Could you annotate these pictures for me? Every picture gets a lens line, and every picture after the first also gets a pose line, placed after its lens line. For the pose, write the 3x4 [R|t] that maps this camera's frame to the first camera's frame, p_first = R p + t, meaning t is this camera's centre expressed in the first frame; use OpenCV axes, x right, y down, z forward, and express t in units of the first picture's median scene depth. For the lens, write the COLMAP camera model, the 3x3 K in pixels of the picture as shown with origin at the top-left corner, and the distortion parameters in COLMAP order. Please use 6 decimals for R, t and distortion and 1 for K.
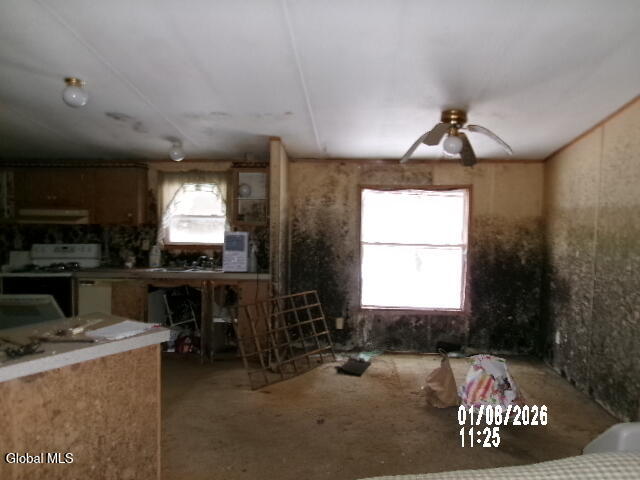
lens RADIAL K [[501.5, 0, 323.1], [0, 501.5, 236.2], [0, 0, 1]] dist [-0.046315, 0.072162]
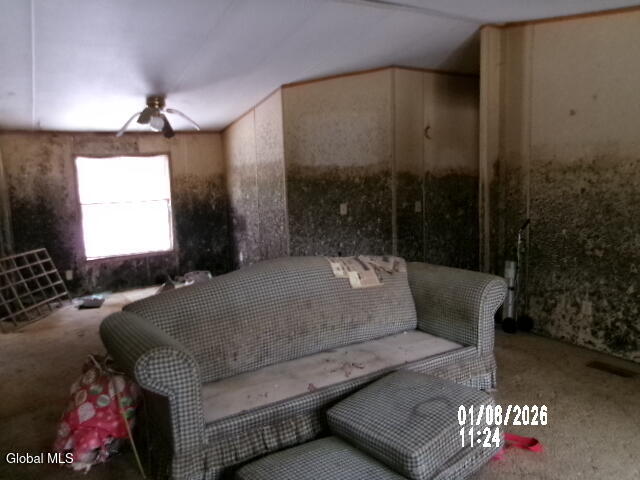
lens RADIAL K [[501.5, 0, 323.1], [0, 501.5, 236.2], [0, 0, 1]] dist [-0.046315, 0.072162]
pose [[0.821615, -0.116896, 0.557928, -0.120301], [0.081038, 0.992760, 0.088663, 0.031428], [-0.564253, -0.027634, 0.825139, -0.289201]]
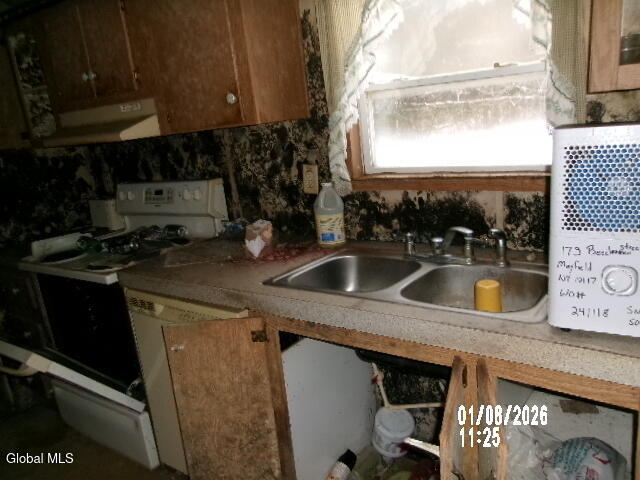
lens RADIAL K [[501.5, 0, 323.1], [0, 501.5, 236.2], [0, 0, 1]] dist [-0.046315, 0.072162]
pose [[0.838630, 0.032100, -0.543755, -0.156134], [0.096670, 0.973644, 0.206571, -0.016763], [0.536055, -0.225801, 0.813424, 0.730688]]
